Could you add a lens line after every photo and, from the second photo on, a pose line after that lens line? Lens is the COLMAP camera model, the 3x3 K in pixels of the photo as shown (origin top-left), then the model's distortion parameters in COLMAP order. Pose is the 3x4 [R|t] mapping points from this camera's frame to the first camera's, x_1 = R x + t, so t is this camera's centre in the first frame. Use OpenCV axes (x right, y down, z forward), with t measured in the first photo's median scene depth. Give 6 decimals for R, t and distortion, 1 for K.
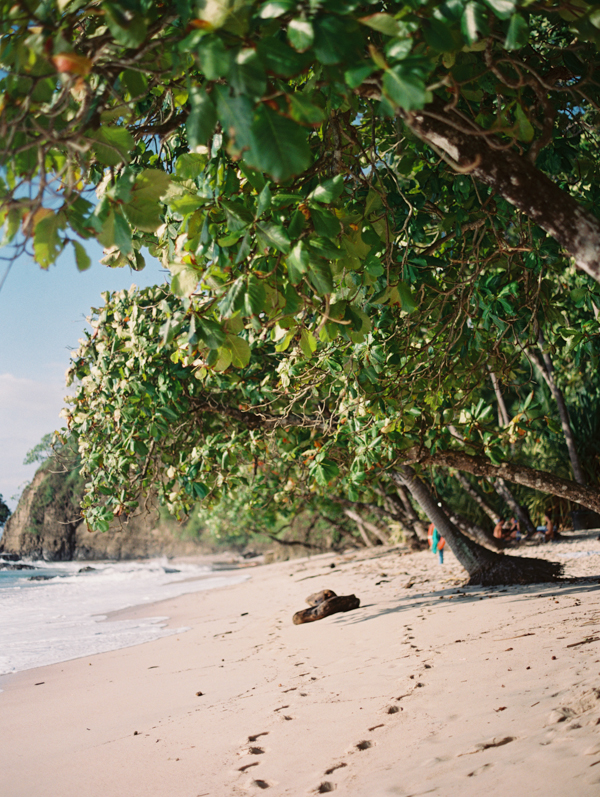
lens RADIAL K [[1249.0, 0, 300.5], [0, 1249.0, 397.2], [0, 0, 1]] dist [-0.109663, 0.000000]
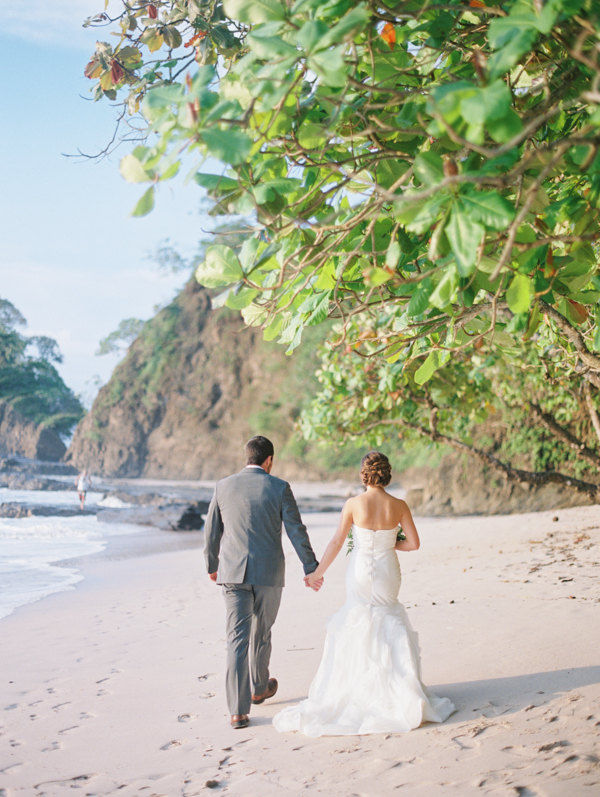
lens RADIAL K [[1249.0, 0, 297.1], [0, 1249.0, 402.3], [0, 0, 1]] dist [-0.109663, 0.000000]
pose [[0.993775, 0.062178, -0.092439, -0.016545], [-0.056215, 0.996251, 0.065762, 0.027431], [0.096181, -0.060157, 0.993544, 0.232113]]
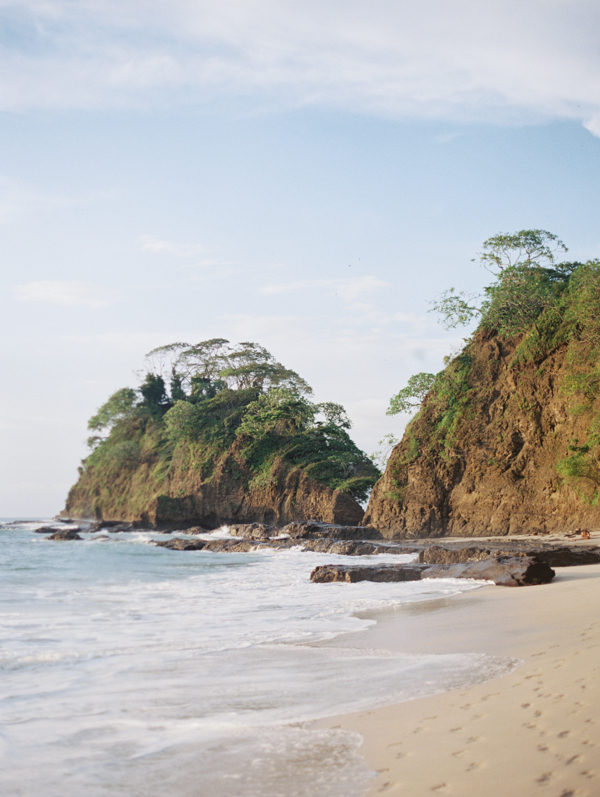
lens RADIAL K [[1249.0, 0, 301.0], [0, 1249.0, 399.9], [0, 0, 1]] dist [-0.109663, 0.000000]
pose [[0.949774, -0.022925, -0.312097, -0.029015], [0.030272, 0.999366, 0.018716, 0.032683], [0.311470, -0.027224, 0.949866, 0.256262]]
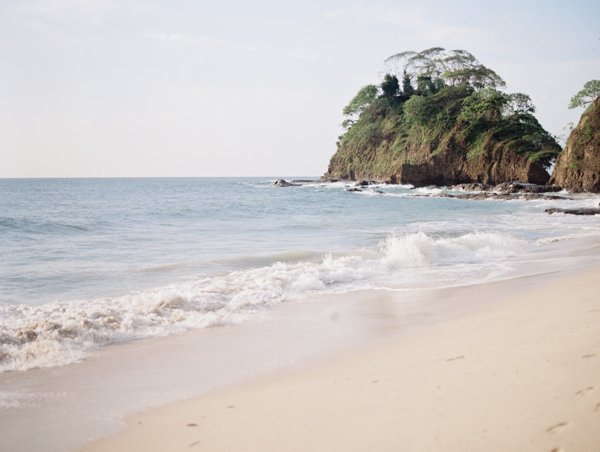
lens RADIAL K [[940.3, 0, 298.9], [0, 940.3, 221.6], [0, 0, 1]] dist [-0.109663, 0.000000]
pose [[0.868185, 0.030313, -0.495314, -0.010478], [0.052080, 0.987054, 0.151694, 0.015662], [0.493500, -0.157495, 0.855367, 0.138004]]
